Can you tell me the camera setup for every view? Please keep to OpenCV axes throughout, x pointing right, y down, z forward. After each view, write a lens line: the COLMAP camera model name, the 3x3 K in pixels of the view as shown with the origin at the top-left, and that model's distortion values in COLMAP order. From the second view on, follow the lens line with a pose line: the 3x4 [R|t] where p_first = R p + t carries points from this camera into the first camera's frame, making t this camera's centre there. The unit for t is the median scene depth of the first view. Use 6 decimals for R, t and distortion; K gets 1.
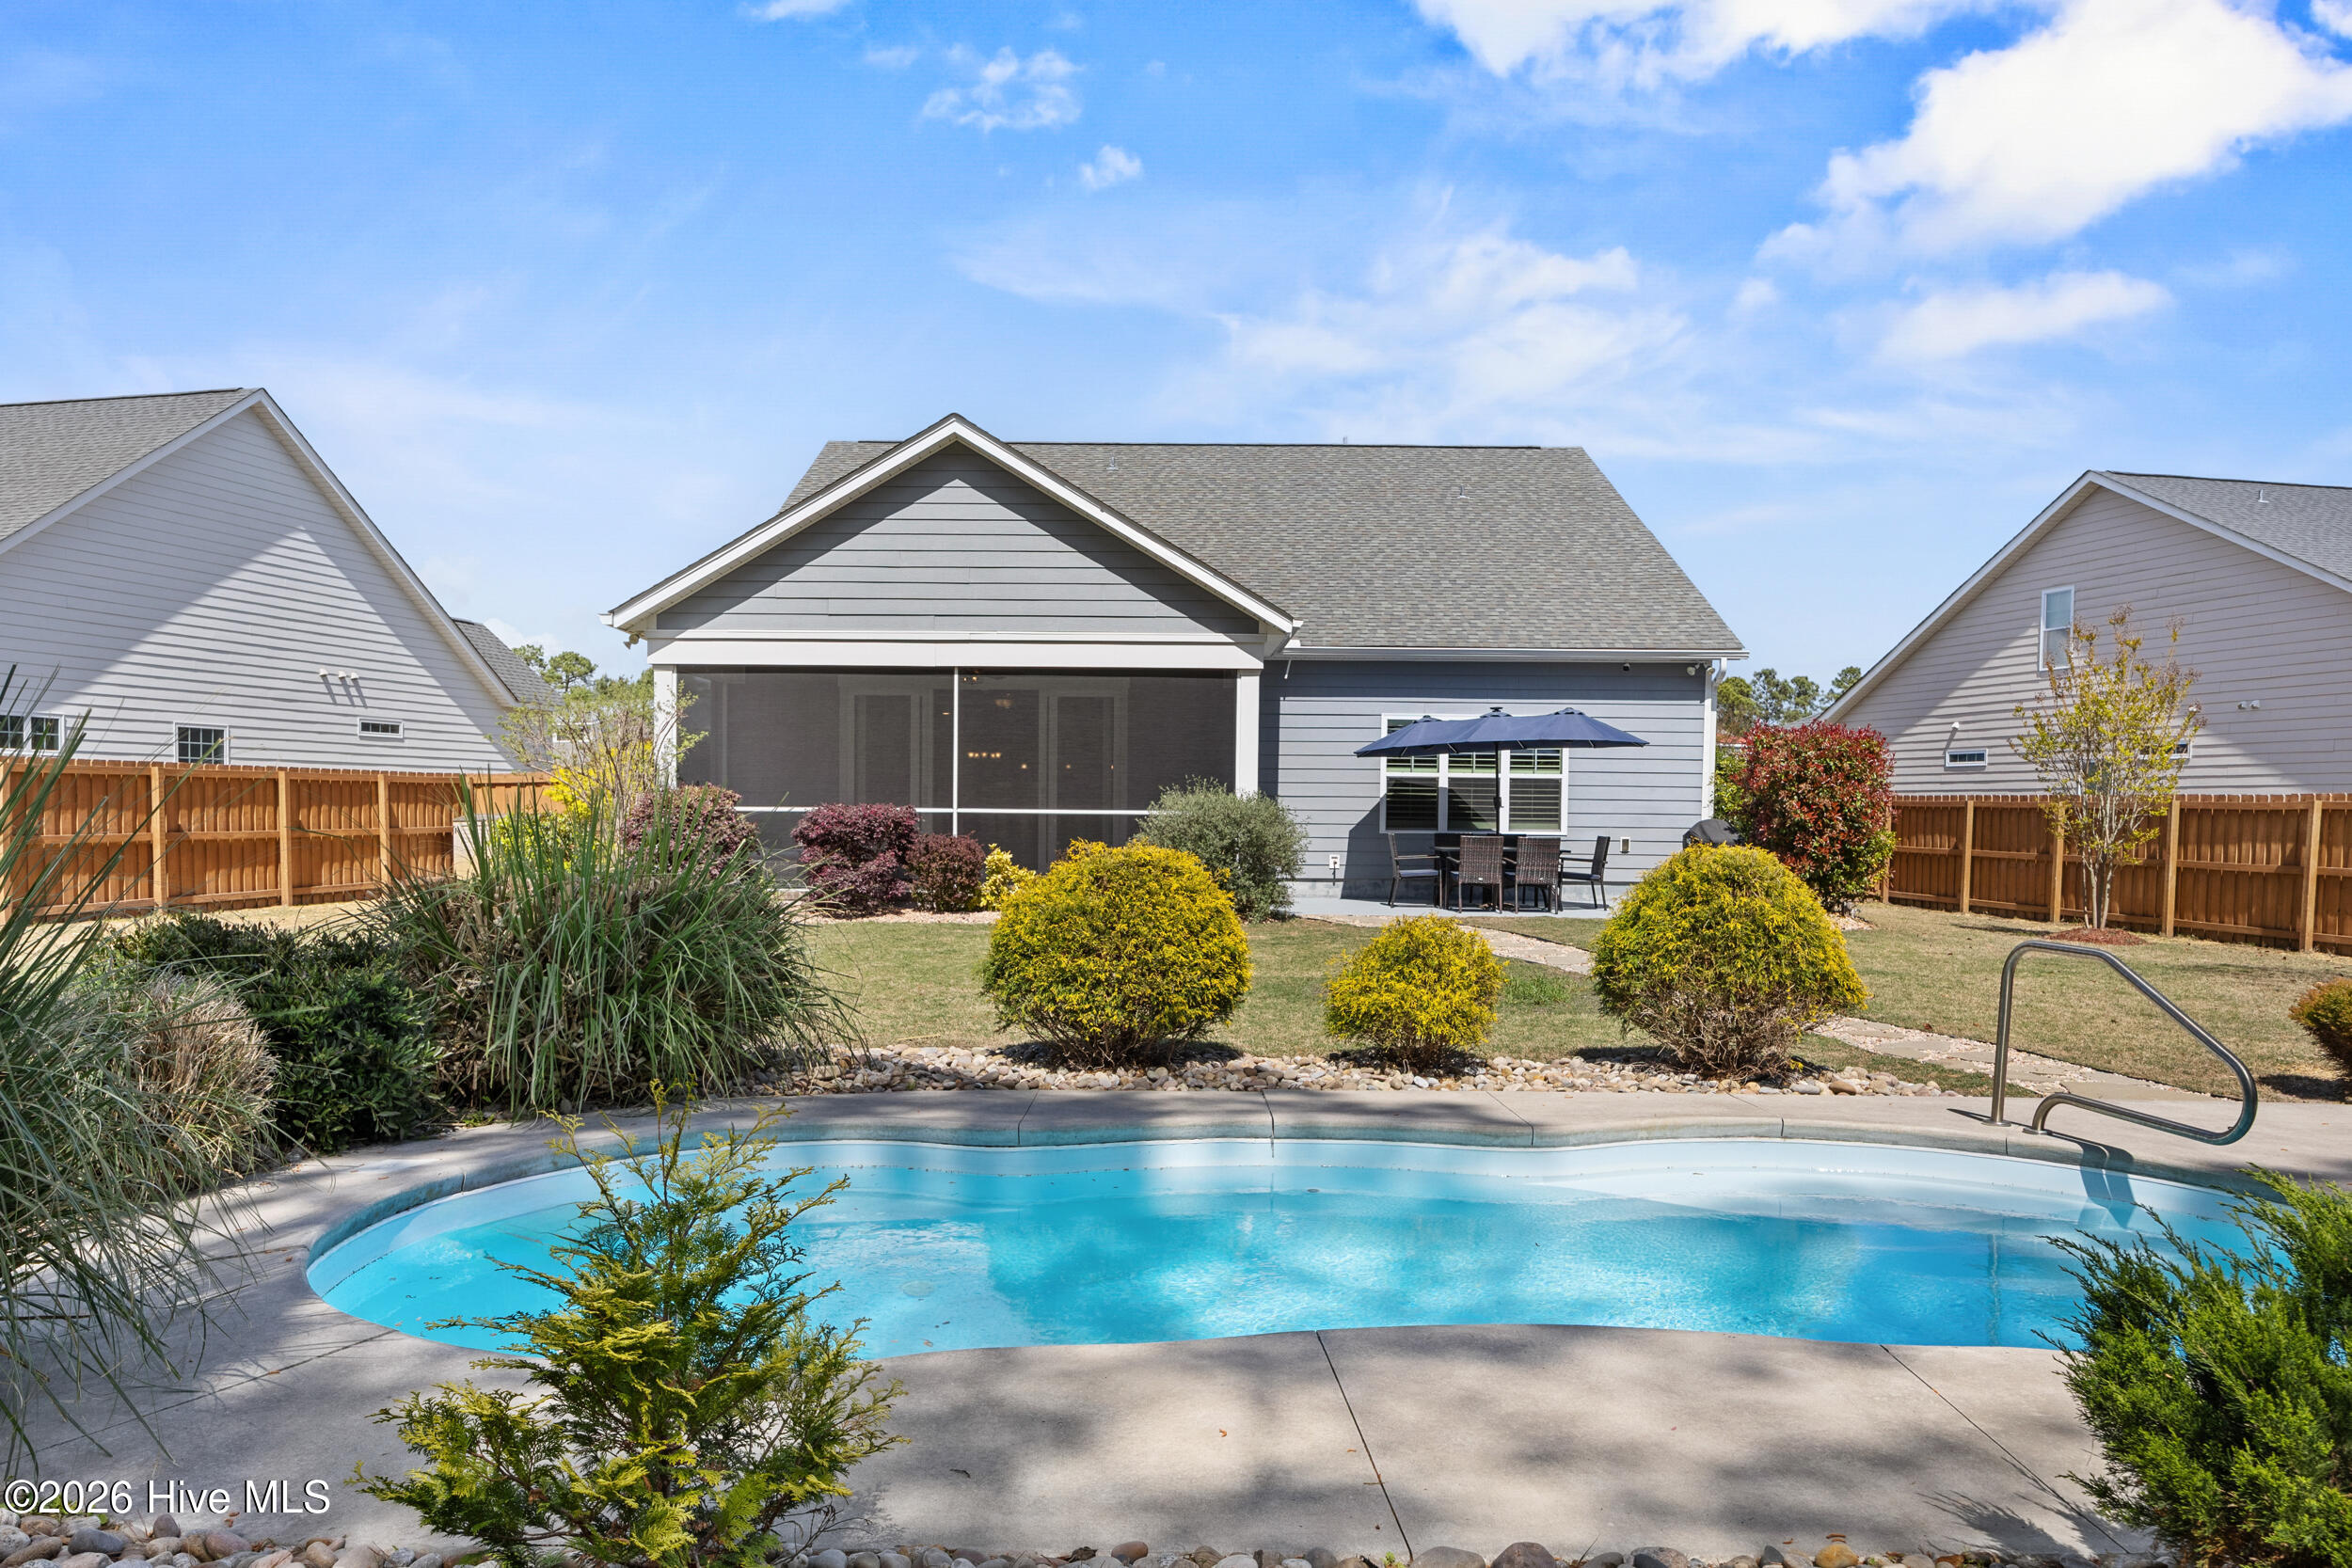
lens RADIAL K [[1712.9, 0, 1182.0], [0, 1712.9, 860.3], [0, 0, 1]] dist [-0.003553, -0.002363]
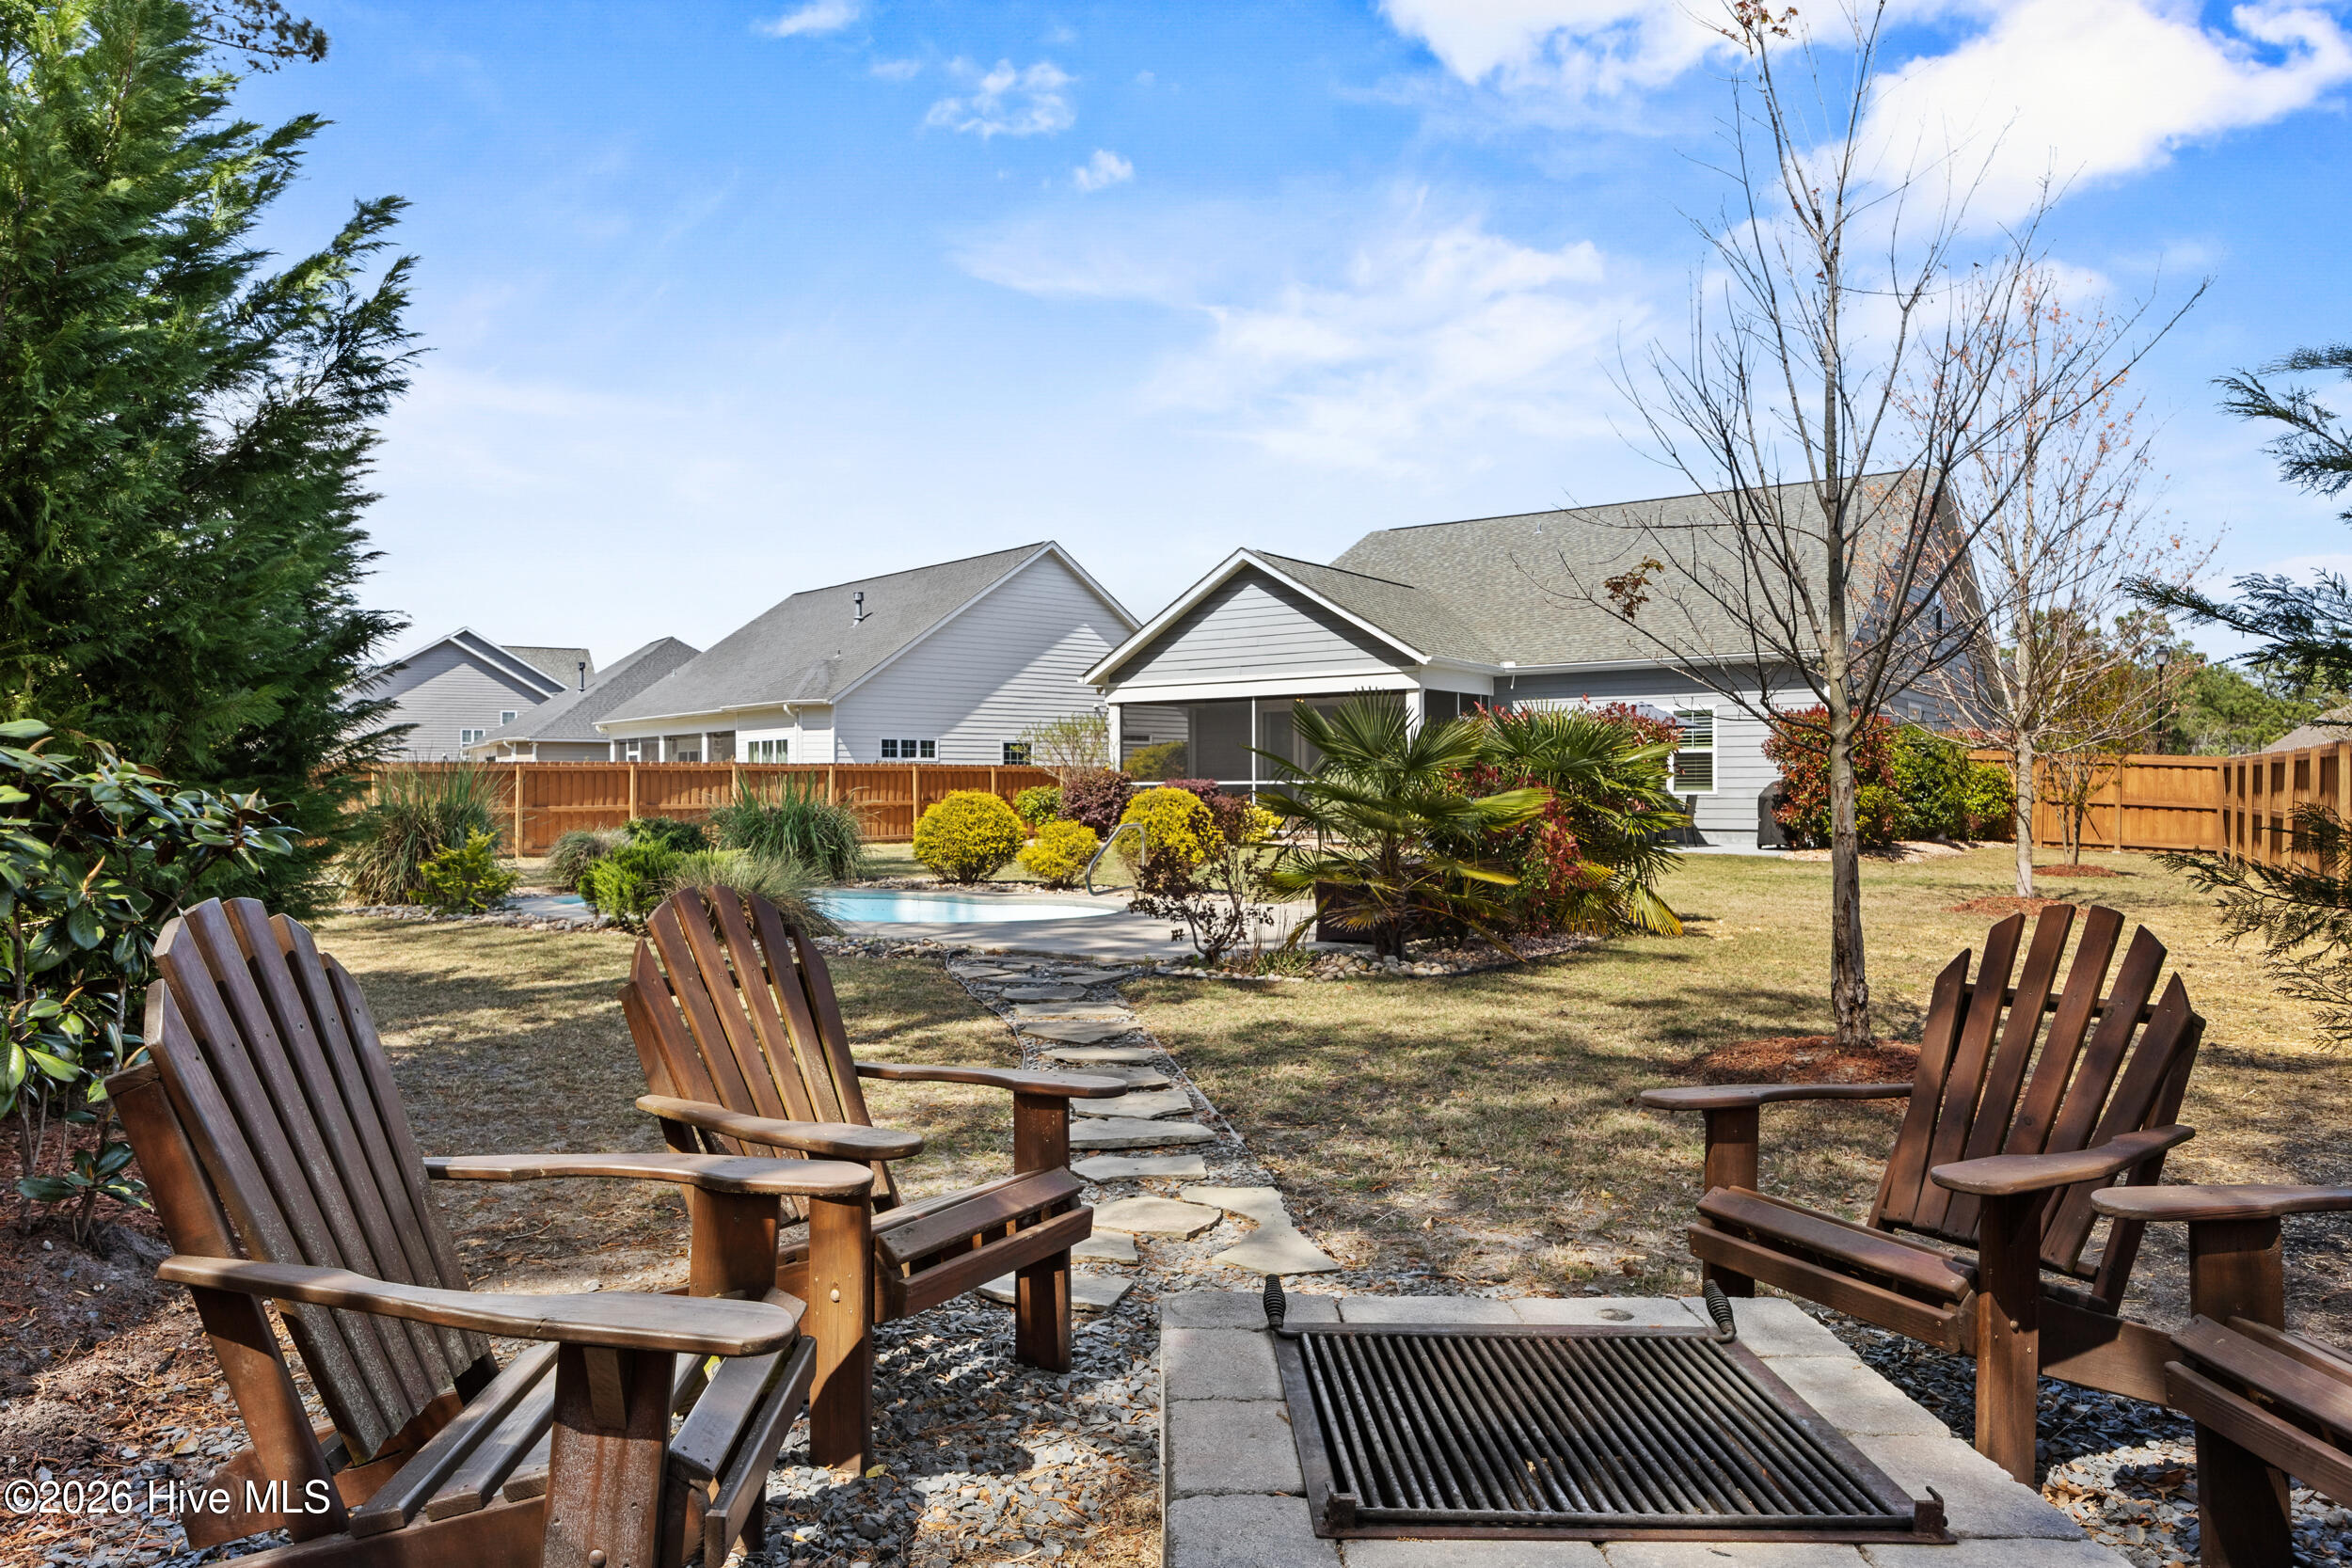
lens RADIAL K [[1585.9, 0, 1176.0], [0, 1585.9, 784.0], [0, 0, 1]] dist [0.017331, 0.000229]
pose [[0.816084, -0.015461, -0.577726, 0.696609], [-0.005213, 0.999405, -0.034110, 0.025381], [0.577910, 0.030848, 0.815517, -0.298377]]
